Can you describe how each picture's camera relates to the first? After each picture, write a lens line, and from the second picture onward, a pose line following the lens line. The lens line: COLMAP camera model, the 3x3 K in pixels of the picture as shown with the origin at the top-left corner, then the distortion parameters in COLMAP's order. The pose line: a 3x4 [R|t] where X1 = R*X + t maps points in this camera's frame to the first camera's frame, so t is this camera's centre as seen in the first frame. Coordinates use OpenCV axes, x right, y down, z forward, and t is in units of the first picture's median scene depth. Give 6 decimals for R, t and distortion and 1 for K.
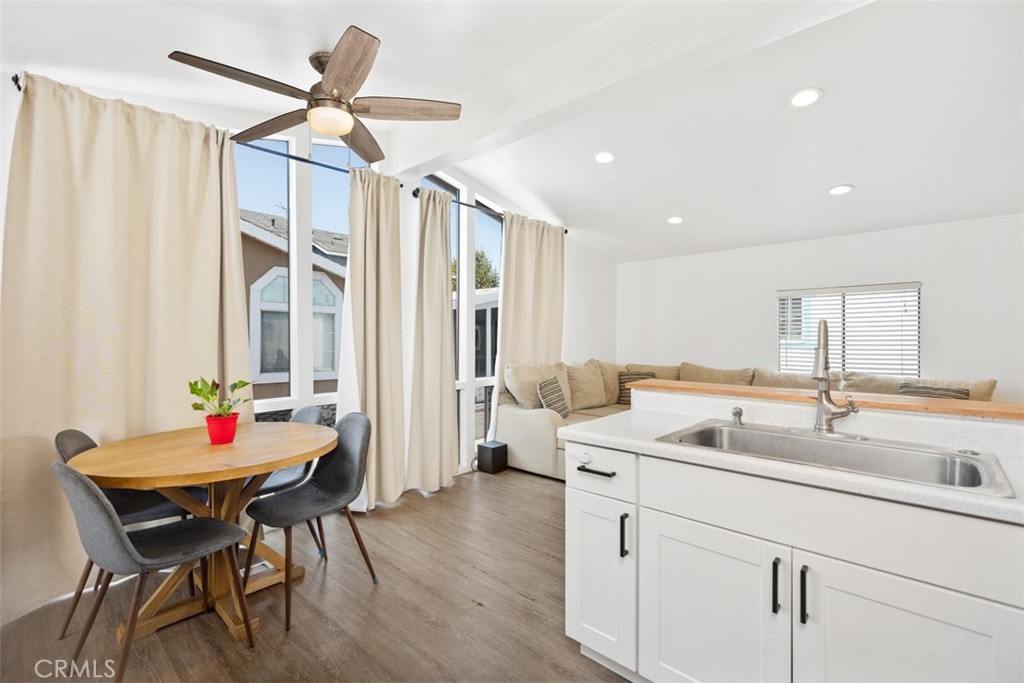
lens RADIAL K [[460.1, 0, 504.8], [0, 460.1, 339.4], [0, 0, 1]] dist [0.004460, 0.001009]
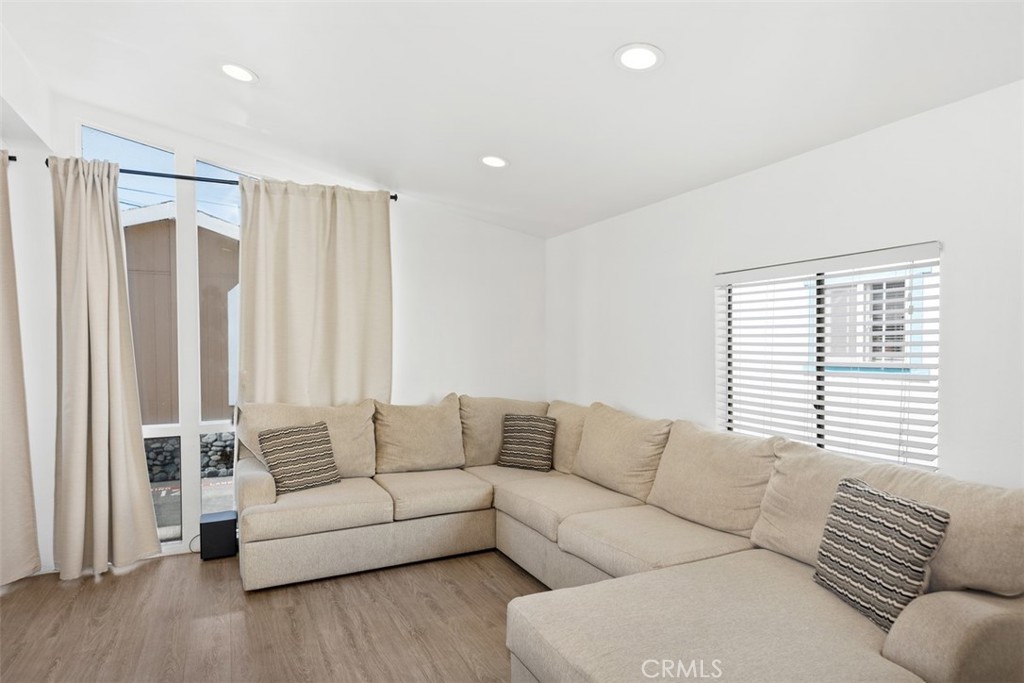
lens RADIAL K [[576.5, 0, 510.8], [0, 576.5, 355.8], [0, 0, 1]] dist [-0.002943, 0.001773]
pose [[0.934952, 0.002565, -0.354764, 0.602658], [0.004115, 0.999828, 0.018074, -0.025422], [0.354750, -0.018358, 0.934781, 0.304951]]
